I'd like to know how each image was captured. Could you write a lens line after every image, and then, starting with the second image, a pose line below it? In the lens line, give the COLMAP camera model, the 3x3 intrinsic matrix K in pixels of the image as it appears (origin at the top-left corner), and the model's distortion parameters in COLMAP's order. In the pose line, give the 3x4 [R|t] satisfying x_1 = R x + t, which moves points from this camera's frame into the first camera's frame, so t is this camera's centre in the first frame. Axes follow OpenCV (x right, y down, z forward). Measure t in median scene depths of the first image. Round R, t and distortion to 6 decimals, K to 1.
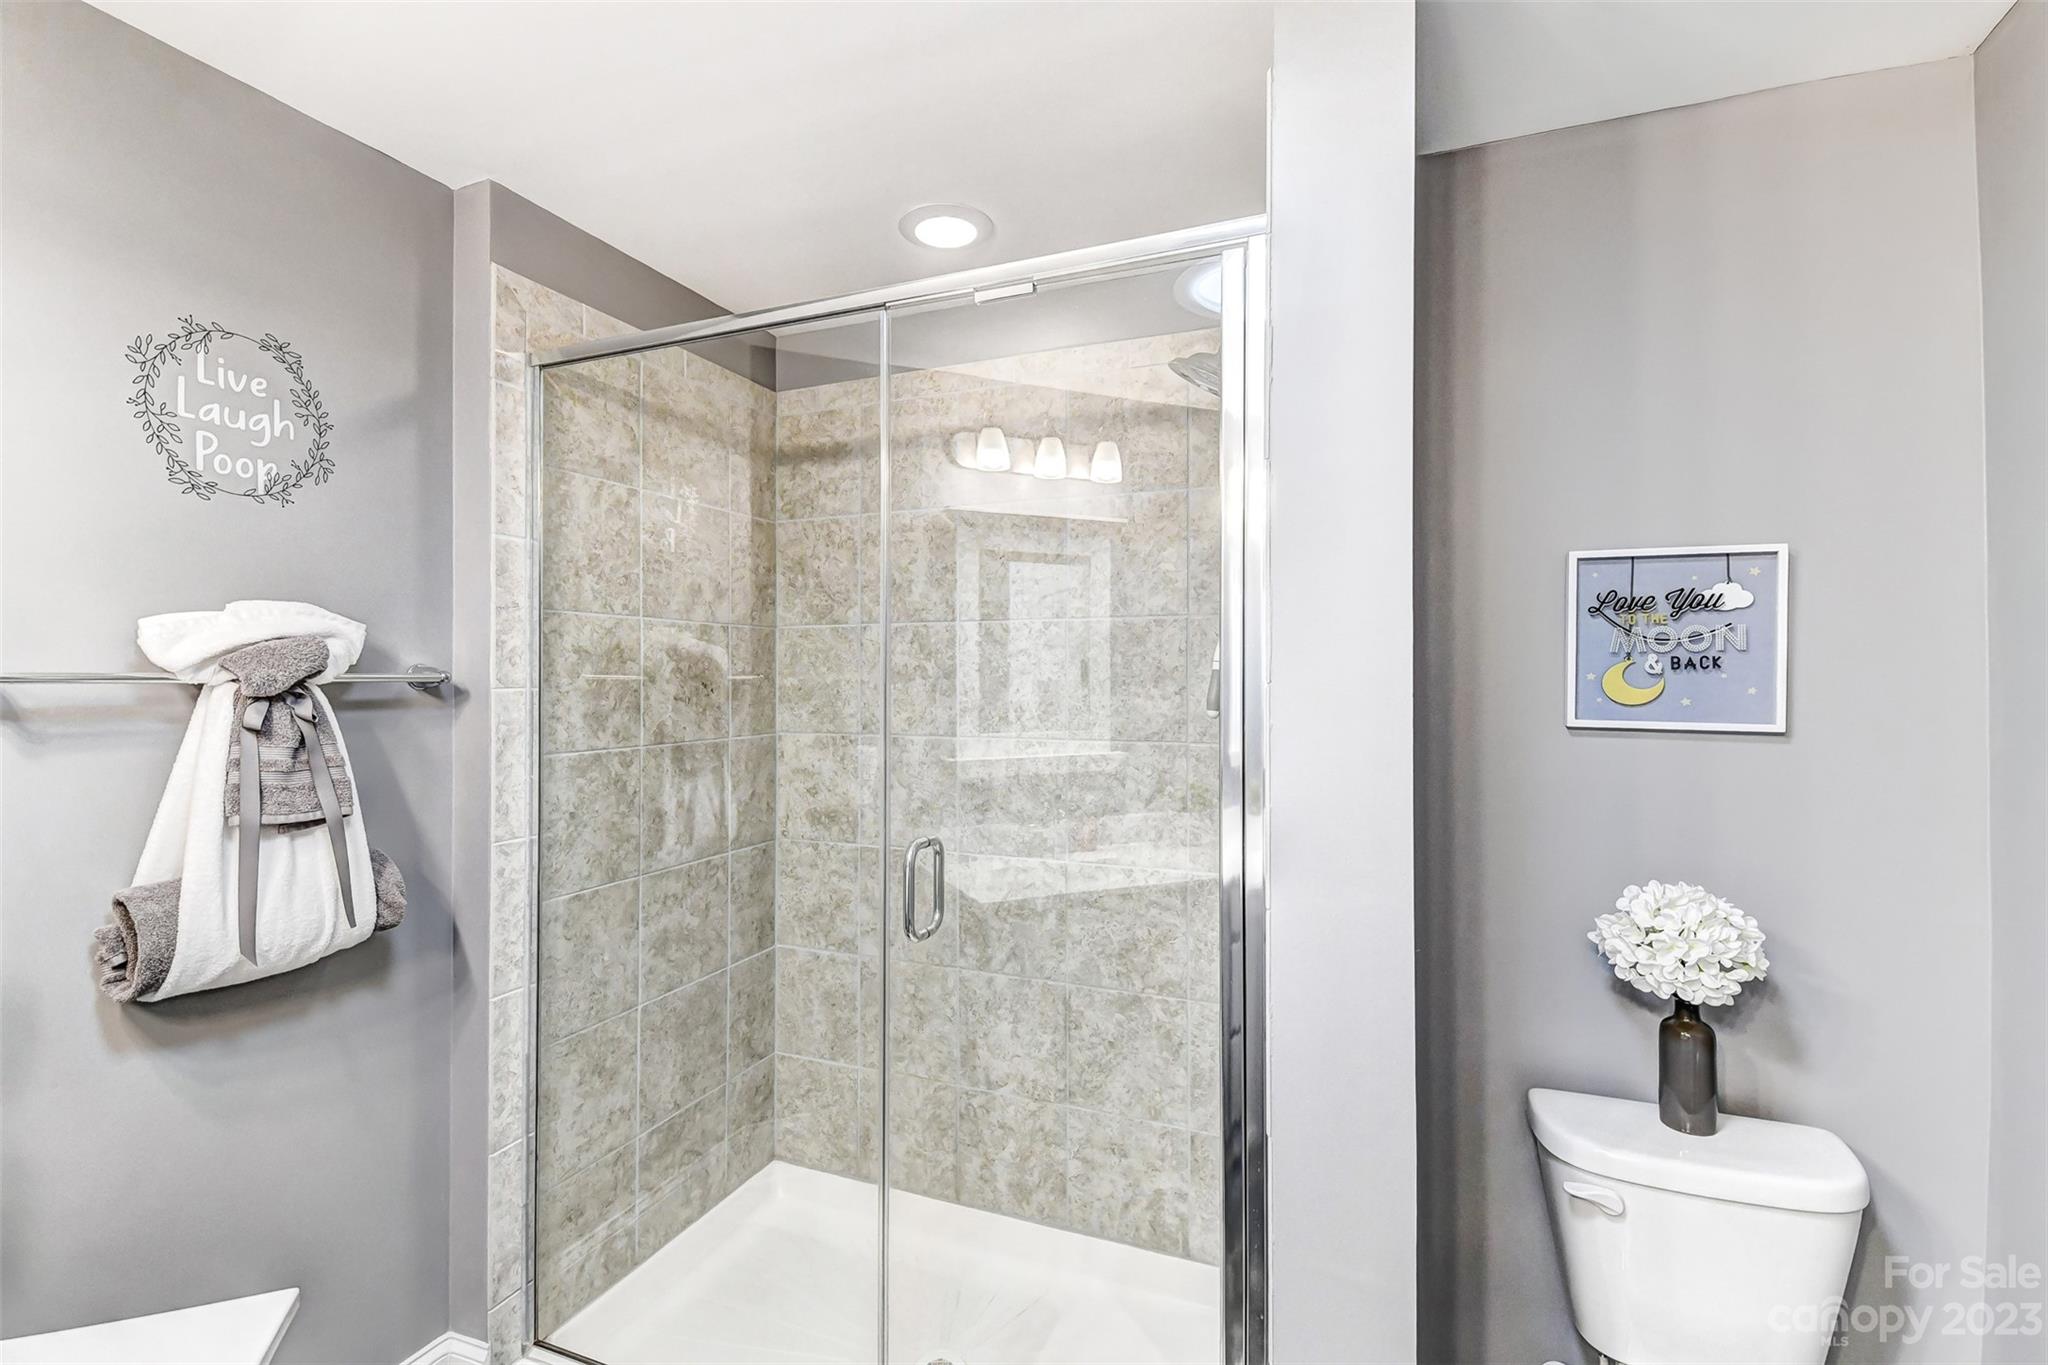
lens RADIAL K [[888.8, 0, 1021.8], [0, 888.8, 668.3], [0, 0, 1]] dist [0.026275, -0.019882]
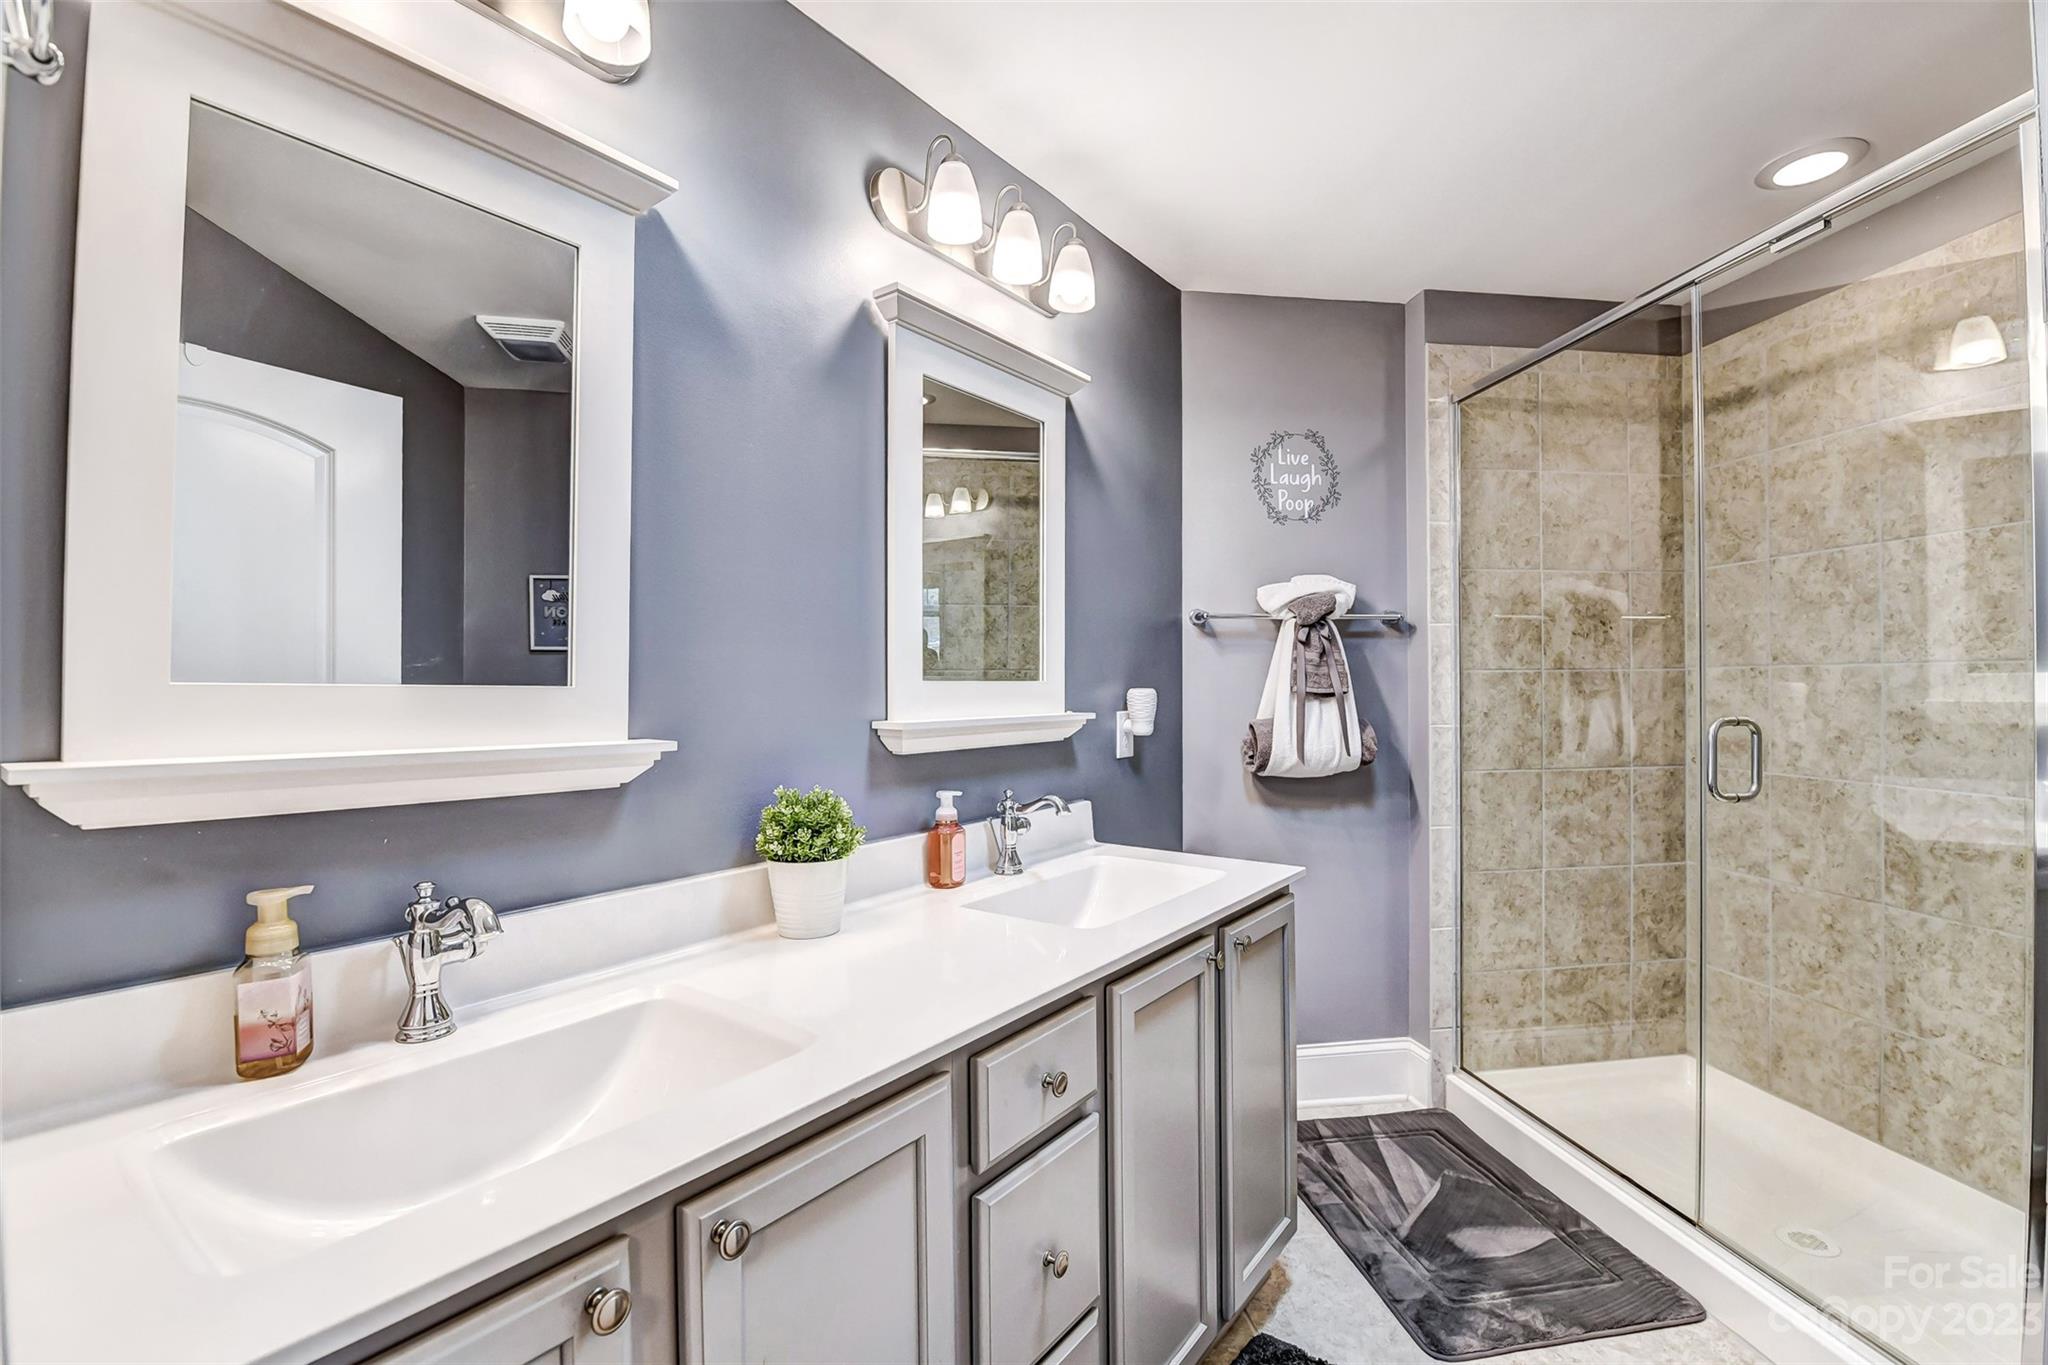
lens RADIAL K [[890.0, 0, 1035.0], [0, 890.0, 682.9], [0, 0, 1]] dist [0.001041, -0.010351]
pose [[0.505761, -0.001167, -0.862673, 0.318589], [0.013134, 0.999894, 0.006347, 0.089769], [0.862574, -0.014540, 0.505723, -0.292282]]
